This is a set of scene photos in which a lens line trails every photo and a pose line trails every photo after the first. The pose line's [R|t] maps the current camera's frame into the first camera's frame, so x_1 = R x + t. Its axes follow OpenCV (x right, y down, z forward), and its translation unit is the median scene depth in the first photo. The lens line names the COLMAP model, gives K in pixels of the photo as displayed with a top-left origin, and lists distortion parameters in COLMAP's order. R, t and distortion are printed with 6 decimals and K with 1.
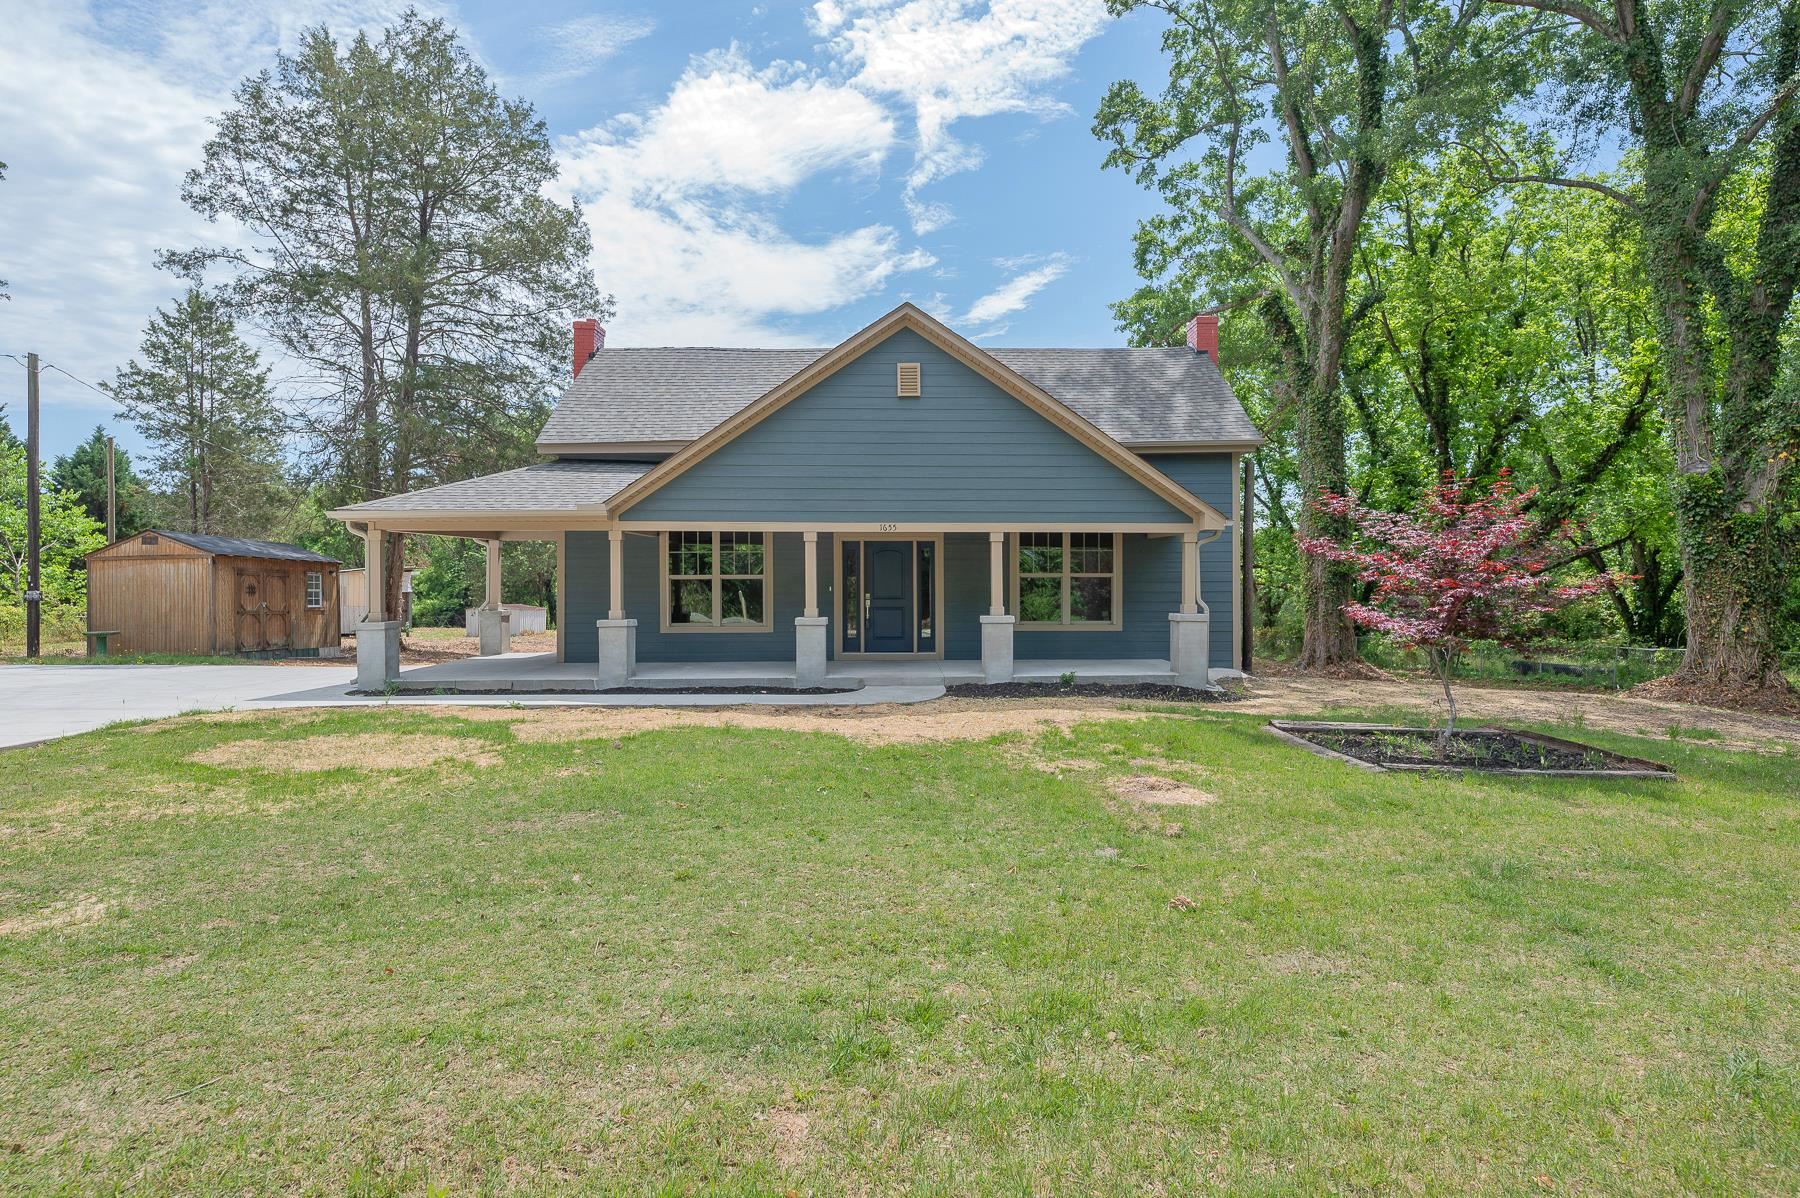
lens RADIAL K [[902.5, 0, 900.0], [0, 902.5, 599.0], [0, 0, 1]] dist [-0.000590, -0.000136]
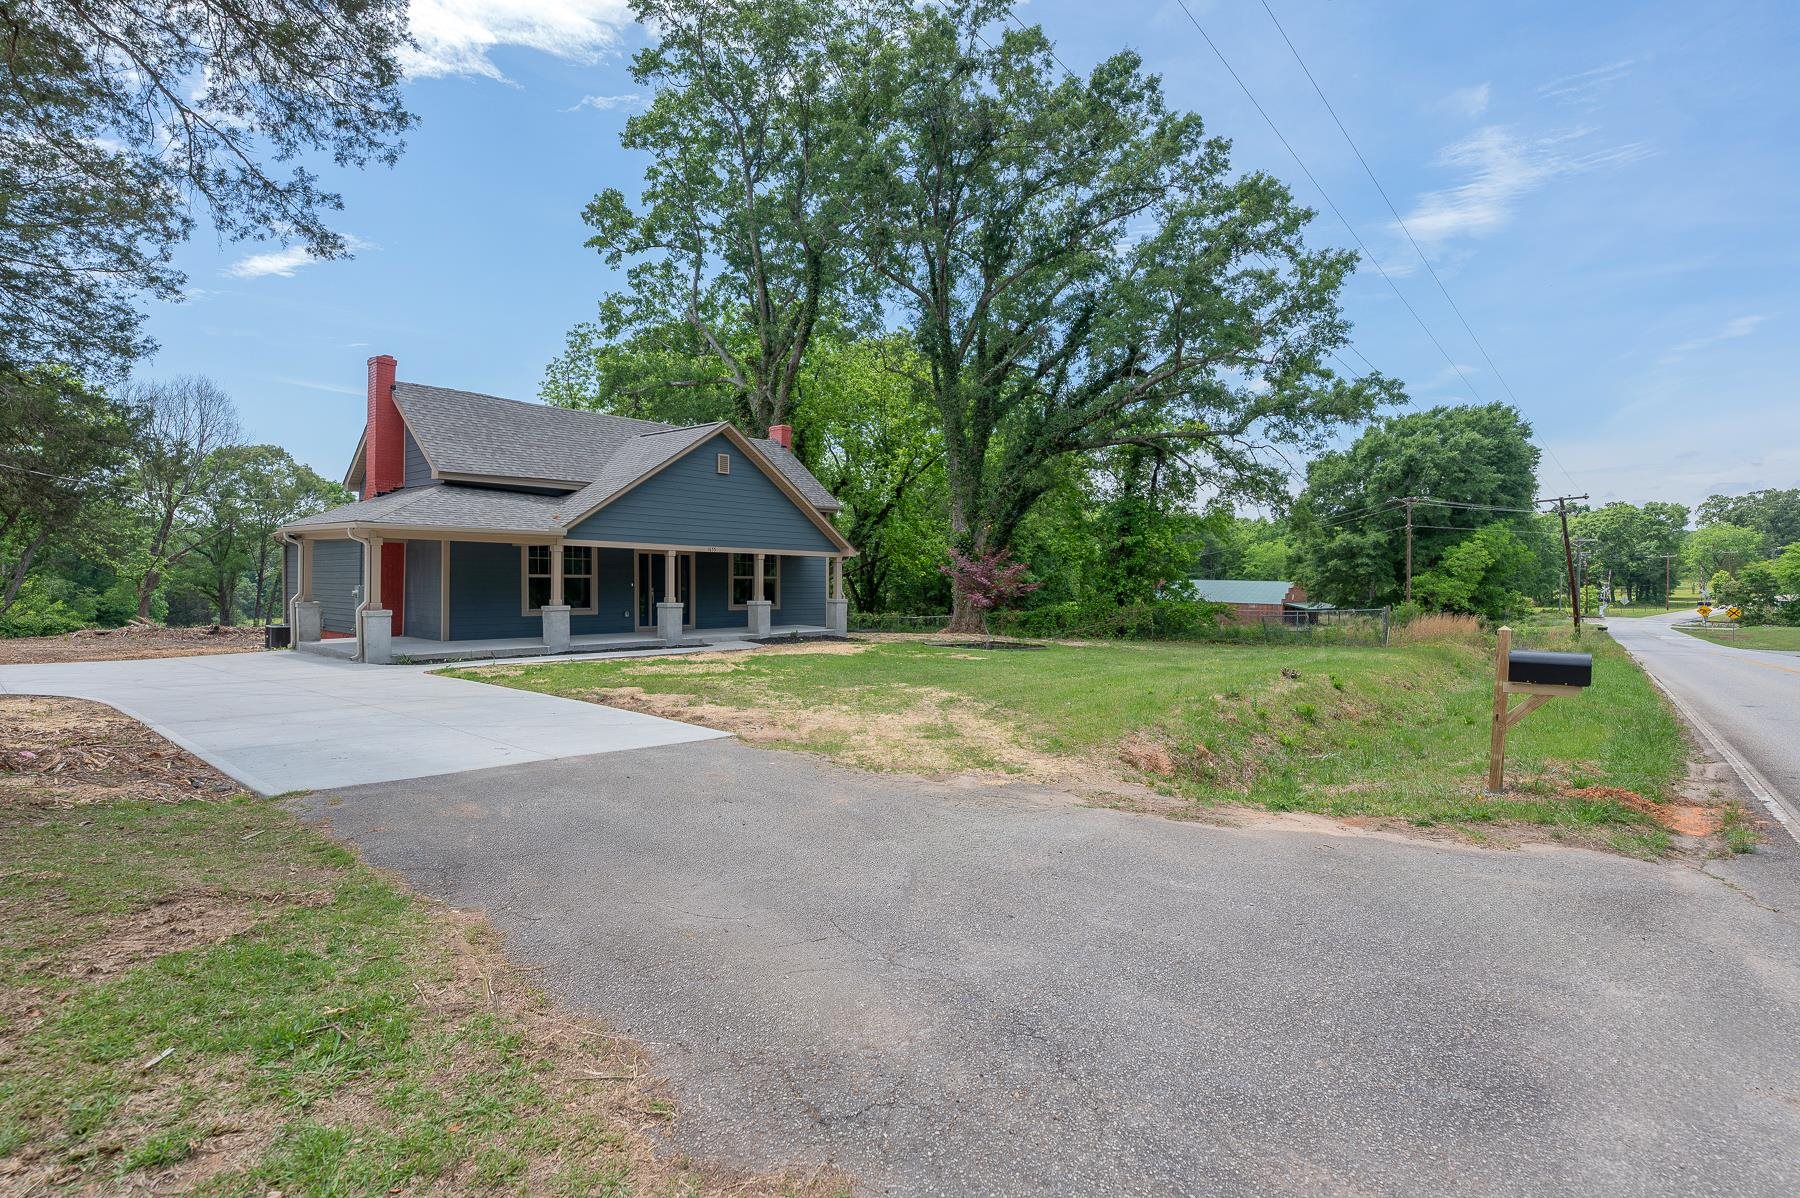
lens RADIAL K [[878.3, 0, 901.2], [0, 878.3, 605.2], [0, 0, 1]] dist [-0.001200, 0.000211]
pose [[0.666637, -0.012232, 0.745282, -0.794199], [-0.001140, 0.999847, 0.017430, -0.003168], [-0.745381, -0.012469, 0.666522, -0.286835]]
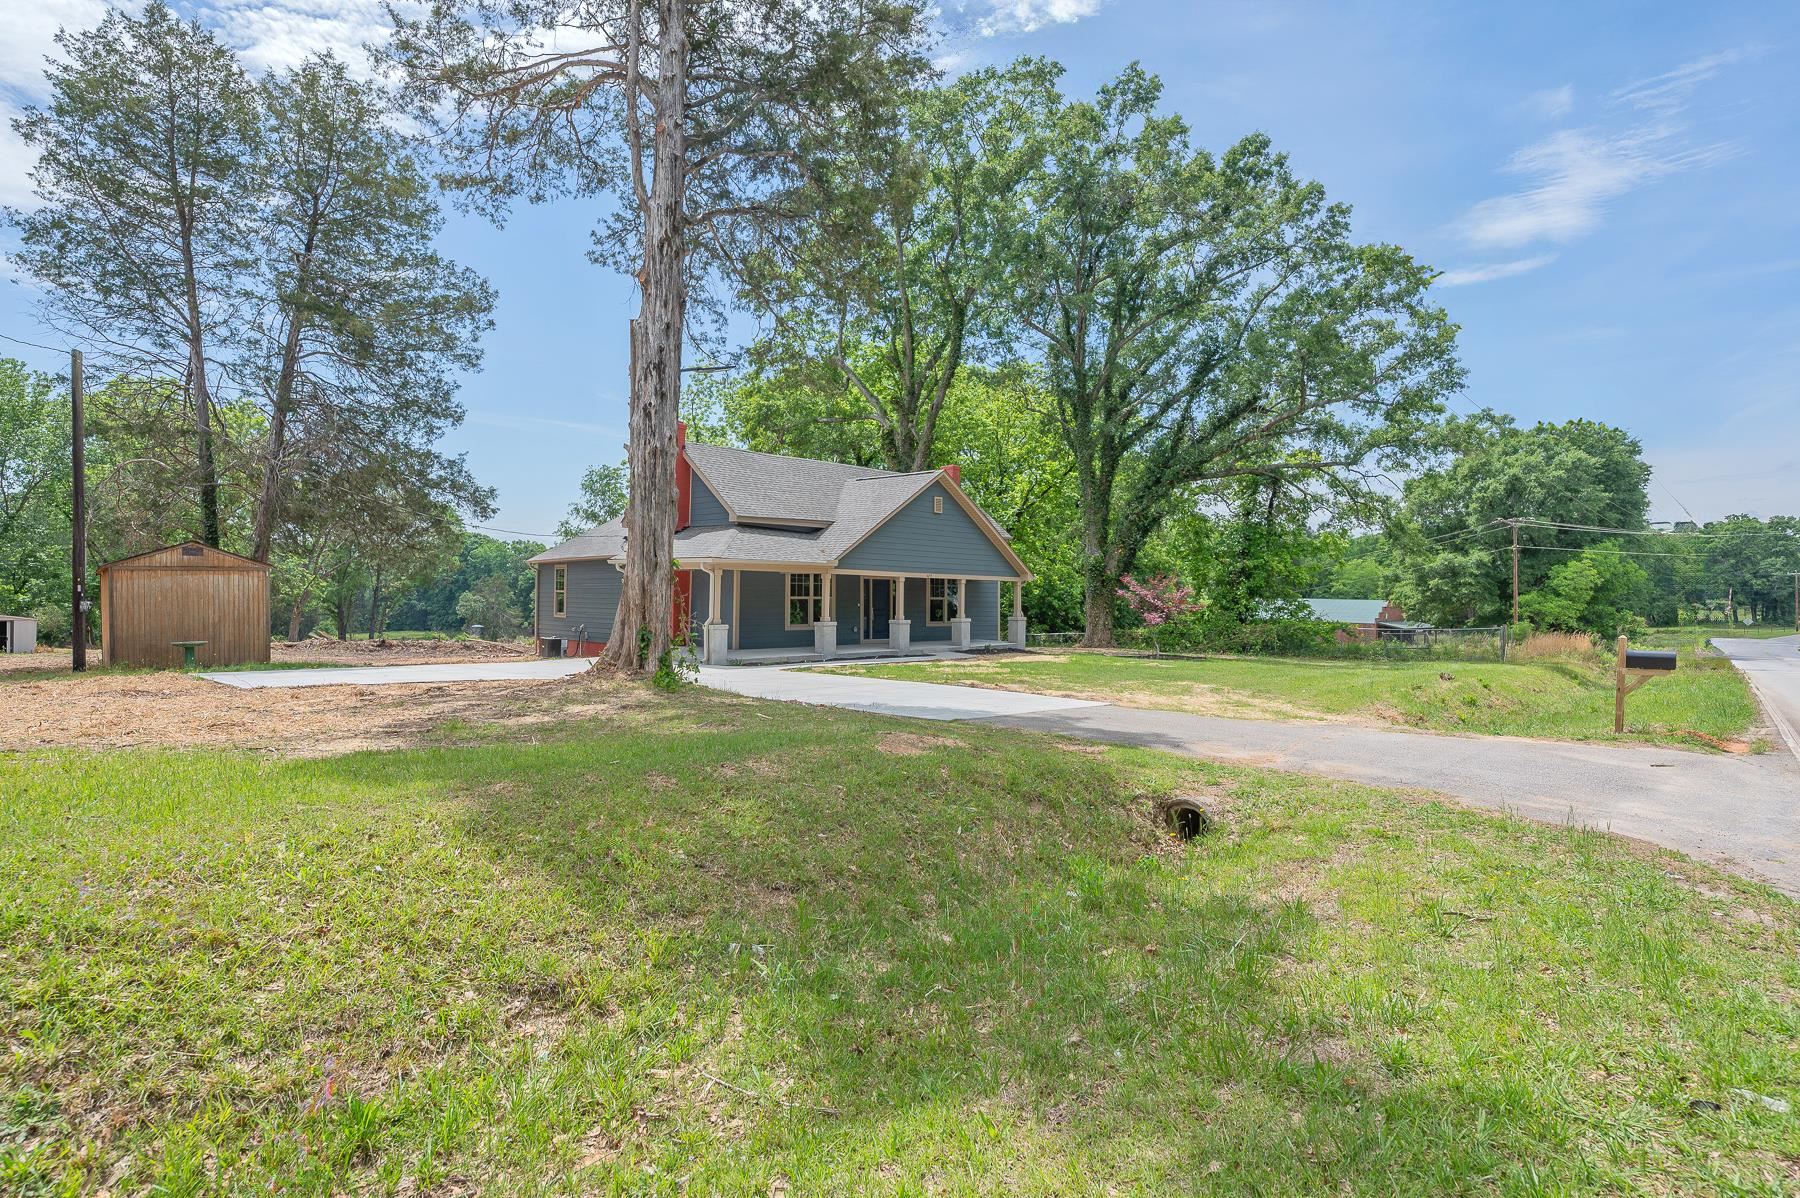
lens RADIAL K [[902.5, 0, 900.0], [0, 902.5, 599.0], [0, 0, 1]] dist [-0.000590, -0.000136]
pose [[0.715280, 0.008717, 0.698783, -1.178843], [-0.003621, 0.999955, -0.008767, -0.006993], [-0.698828, 0.003740, 0.715280, -0.331539]]
